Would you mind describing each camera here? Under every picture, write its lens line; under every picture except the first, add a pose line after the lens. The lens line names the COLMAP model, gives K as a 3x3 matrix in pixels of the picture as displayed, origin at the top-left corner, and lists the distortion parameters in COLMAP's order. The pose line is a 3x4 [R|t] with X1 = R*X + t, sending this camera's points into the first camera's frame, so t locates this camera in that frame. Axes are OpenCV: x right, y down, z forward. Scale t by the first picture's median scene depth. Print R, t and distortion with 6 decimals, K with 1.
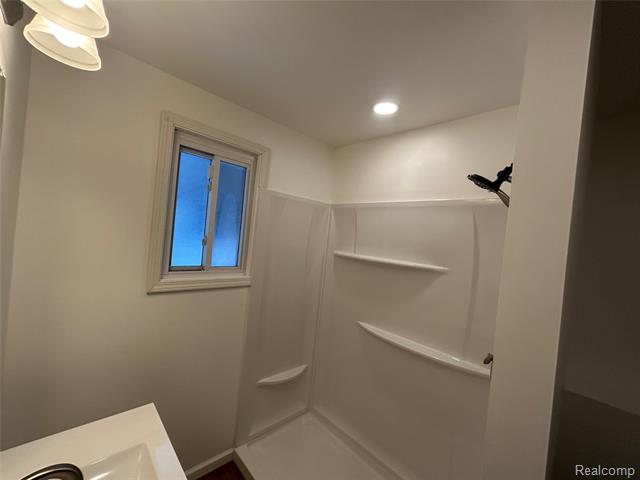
lens RADIAL K [[257.2, 0, 319.3], [0, 257.2, 238.9], [0, 0, 1]] dist [-0.003055, -0.000153]
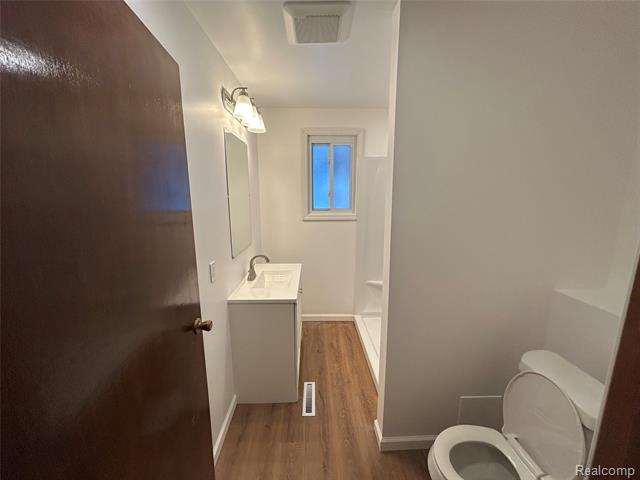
lens RADIAL K [[257.2, 0, 319.3], [0, 257.2, 238.9], [0, 0, 1]] dist [-0.003055, -0.000153]
pose [[0.735610, 0.026565, -0.676885, 0.669327], [0.063300, 0.992163, 0.107730, 0.112482], [0.674442, -0.122094, 0.728163, -0.360715]]
